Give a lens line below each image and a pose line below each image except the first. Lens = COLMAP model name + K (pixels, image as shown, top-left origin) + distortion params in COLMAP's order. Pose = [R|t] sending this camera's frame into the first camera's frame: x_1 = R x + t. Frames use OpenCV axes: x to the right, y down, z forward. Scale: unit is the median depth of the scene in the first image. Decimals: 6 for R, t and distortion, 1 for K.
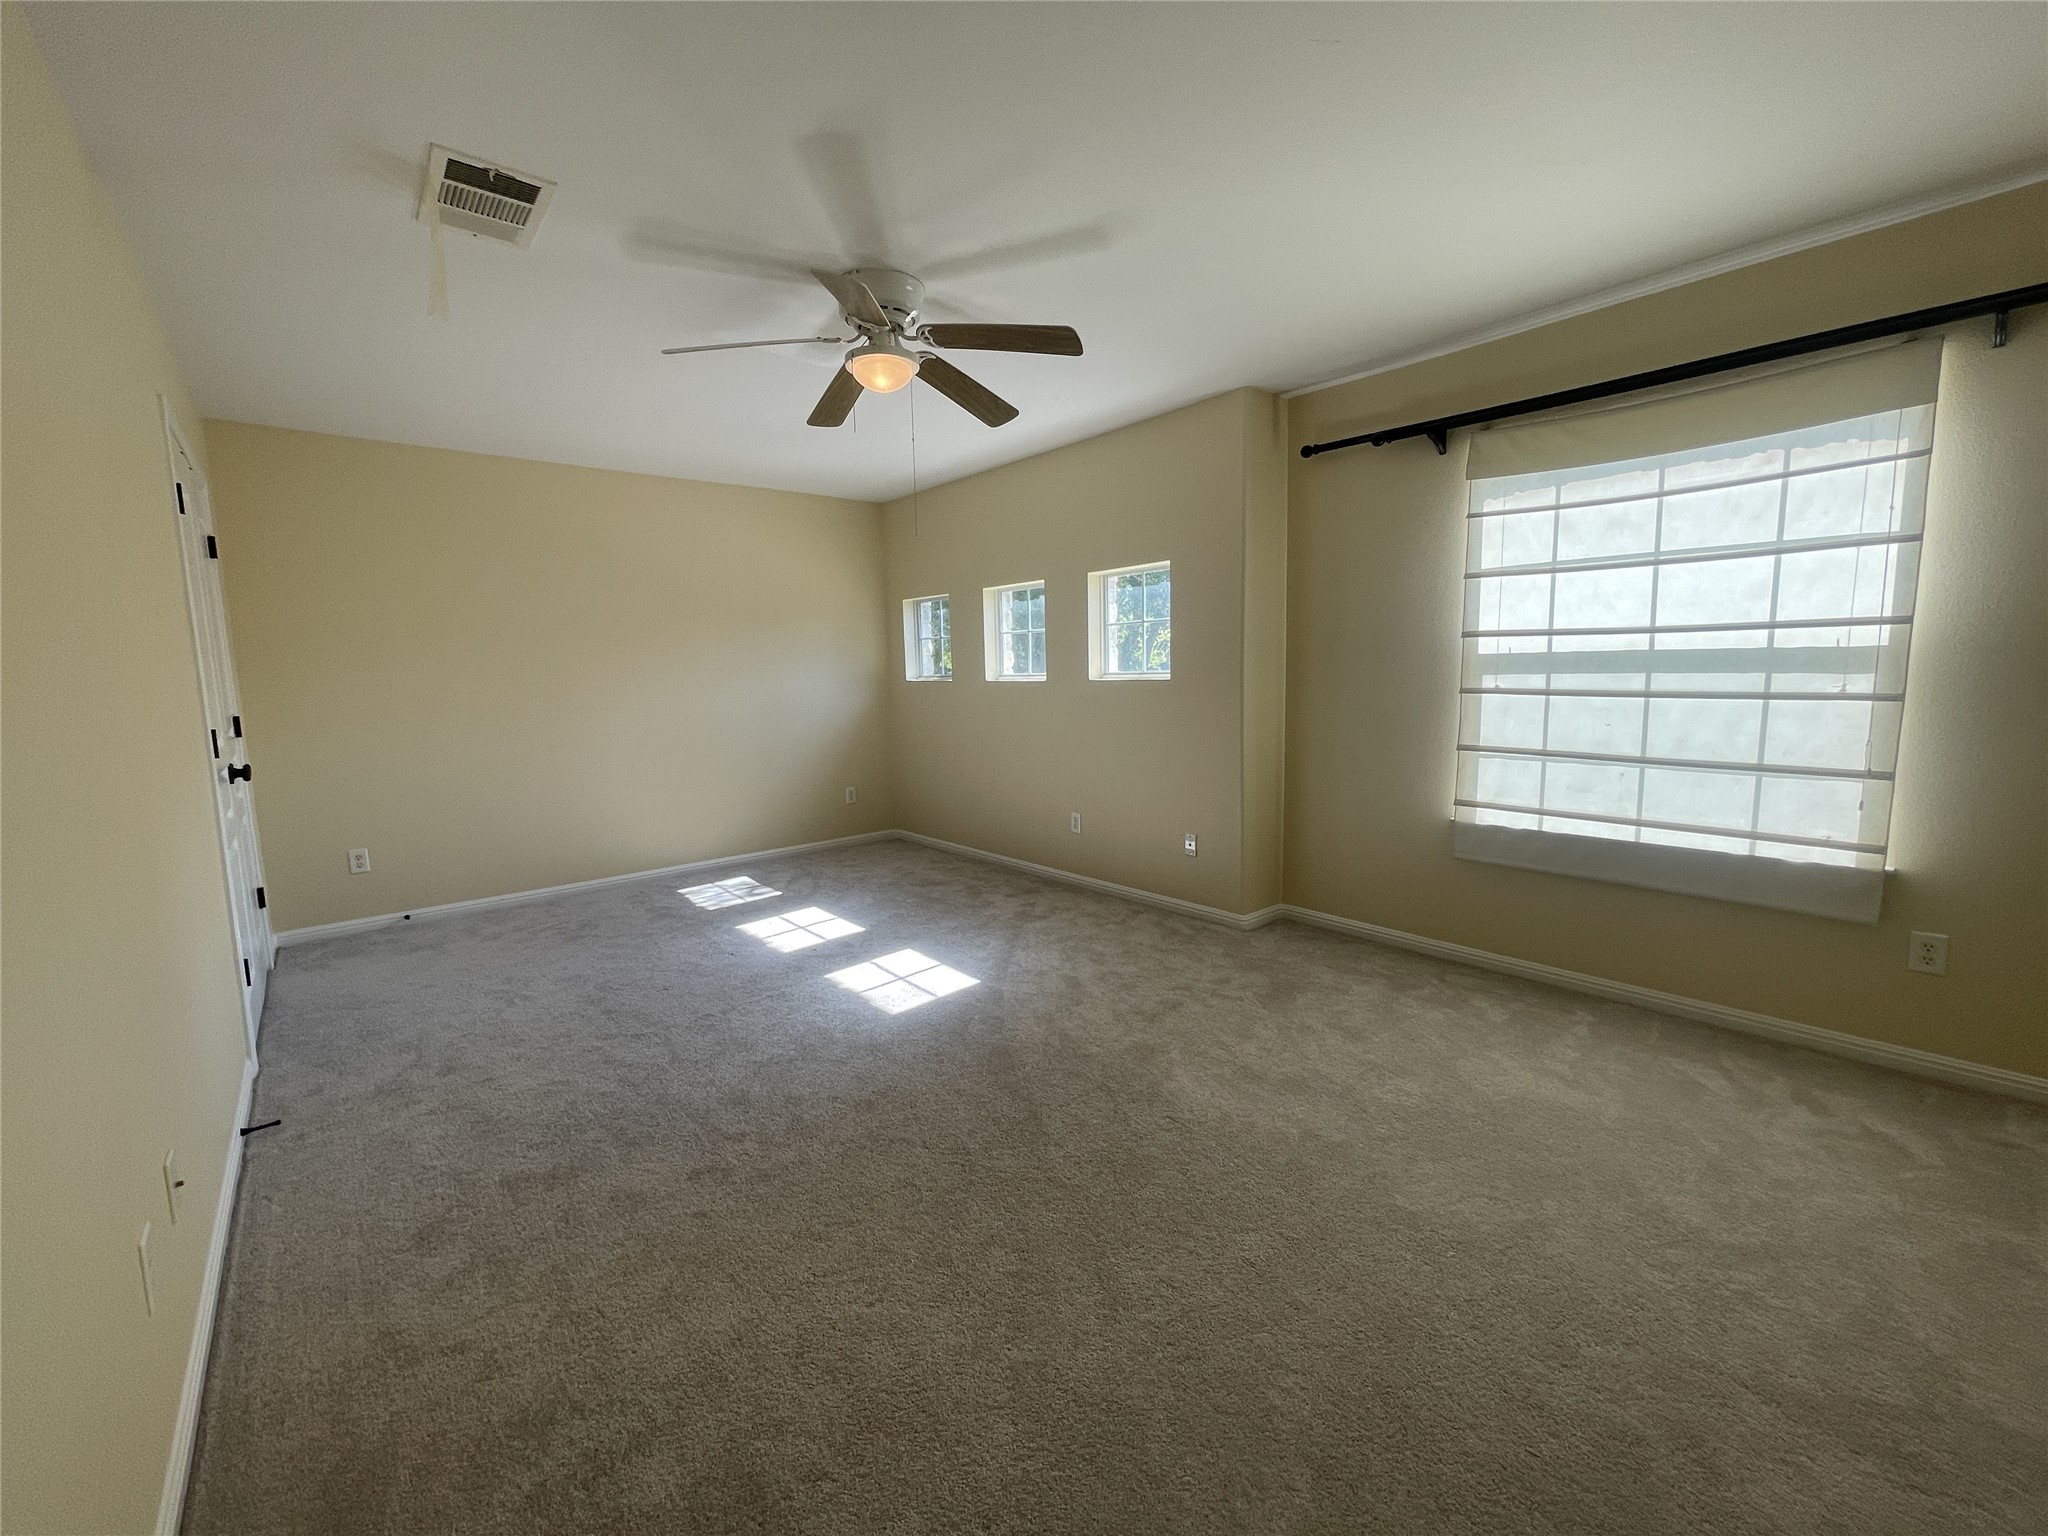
lens RADIAL K [[822.7, 0, 1020.9], [0, 822.7, 766.6], [0, 0, 1]] dist [0.002599, 0.000577]
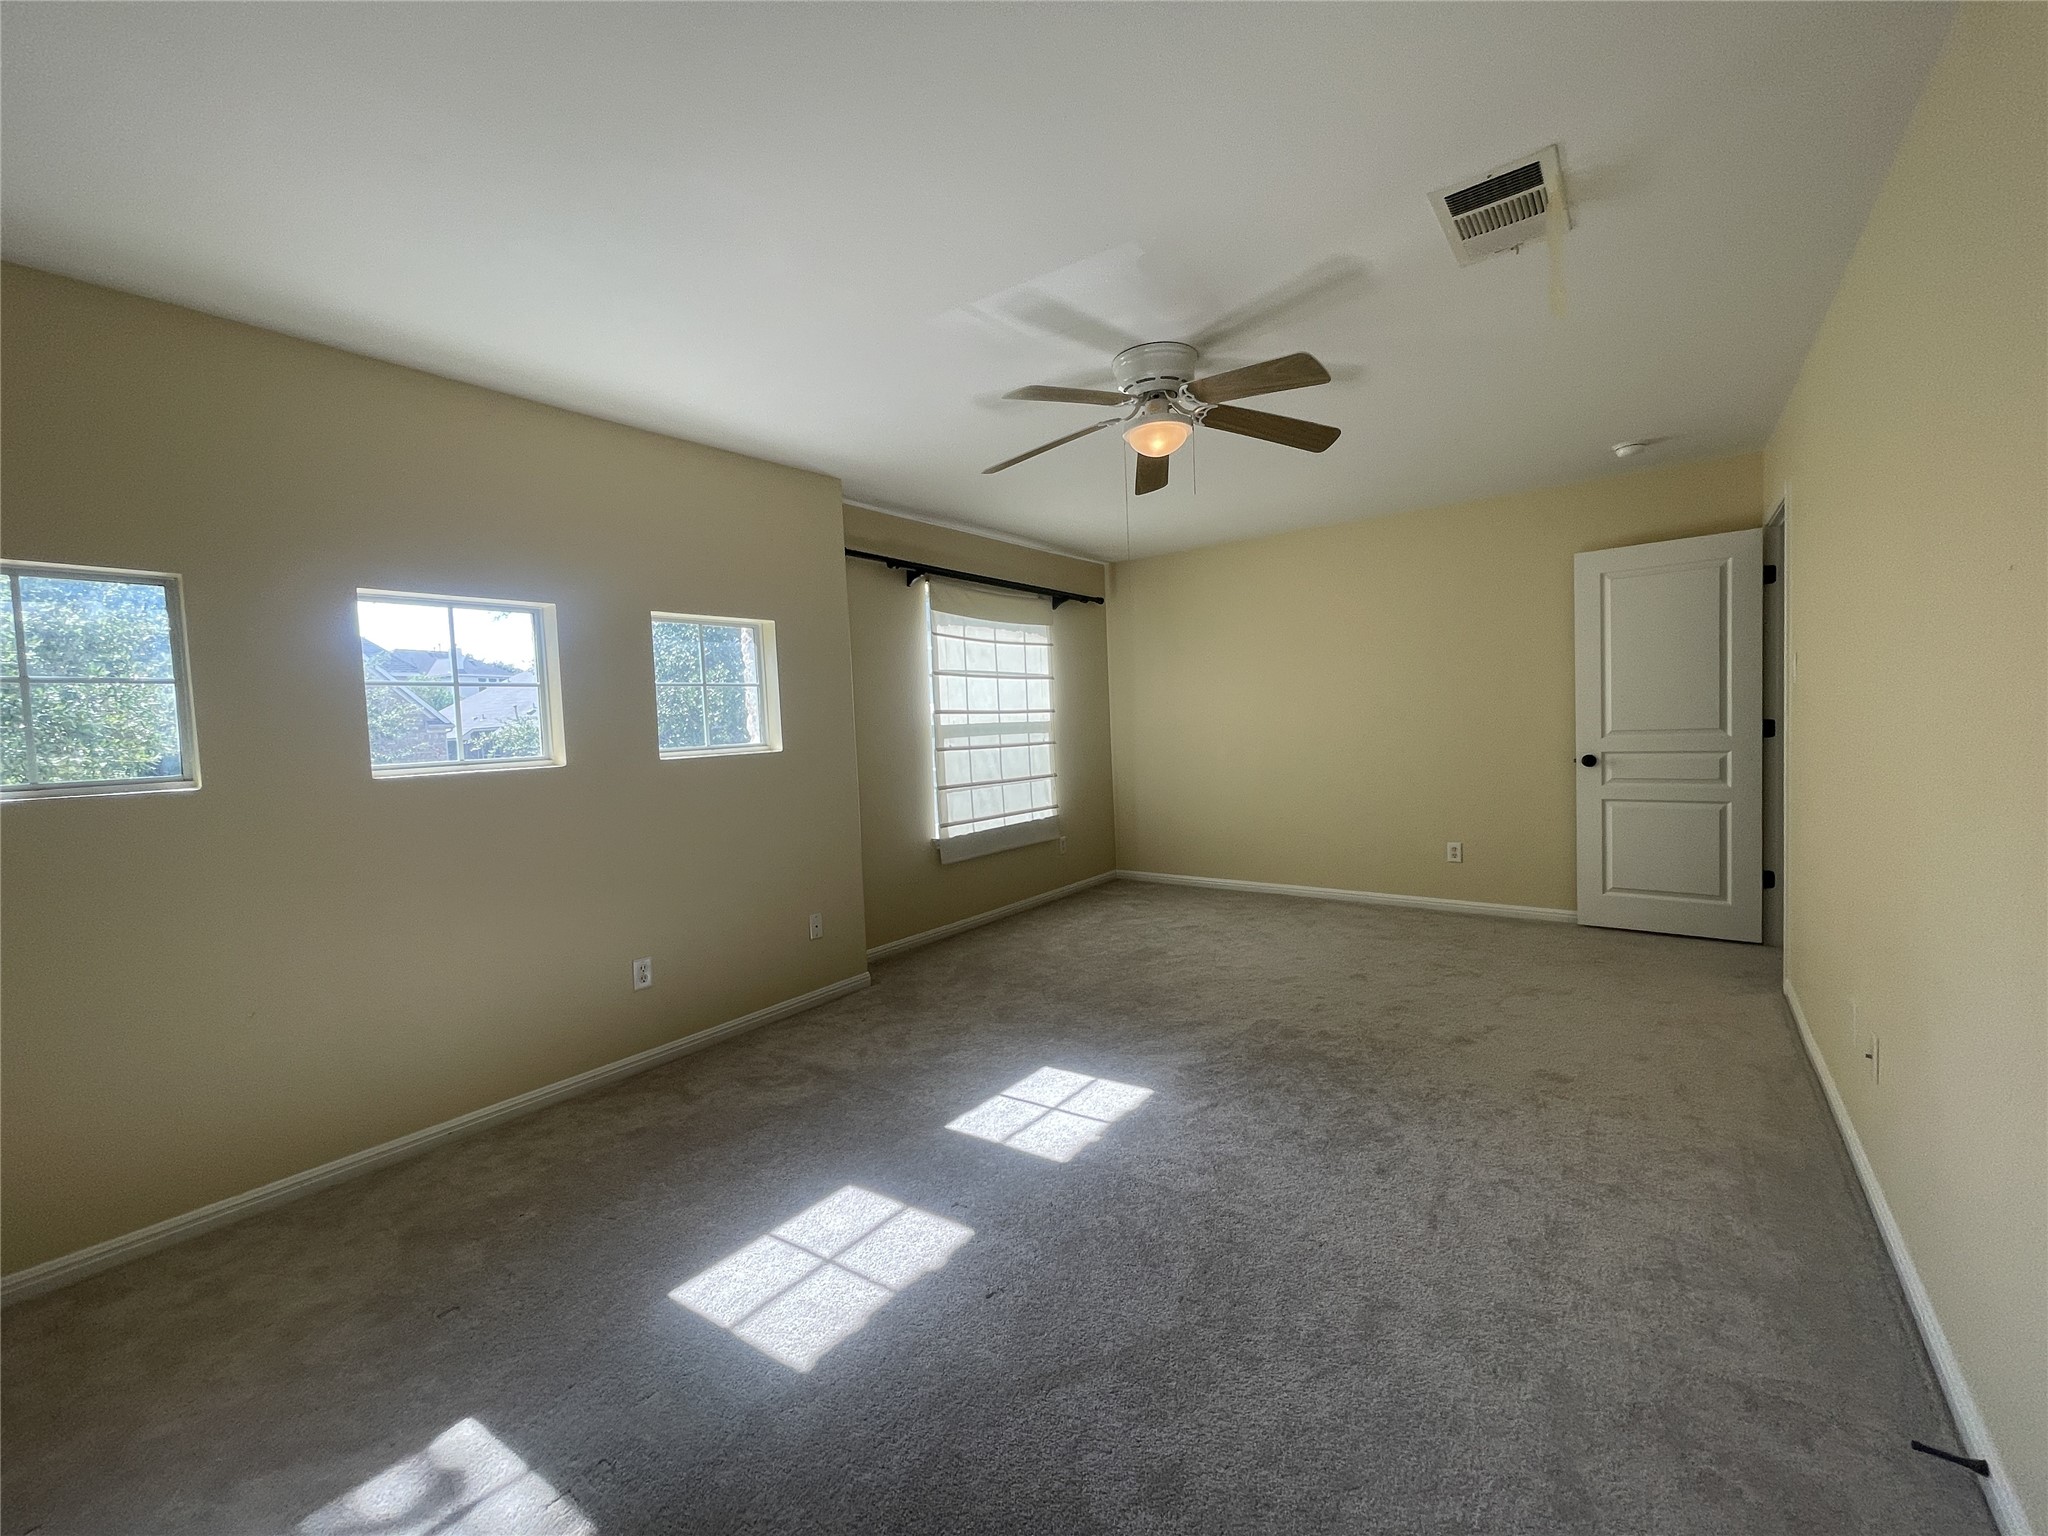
lens RADIAL K [[822.7, 0, 1019.9], [0, 822.7, 764.0], [0, 0, 1]] dist [0.002599, 0.000577]
pose [[-0.204325, -0.020231, 0.978694, -1.015797], [0.162648, 0.985188, 0.054322, -0.134211], [-0.965296, 0.170282, -0.198008, 1.258611]]
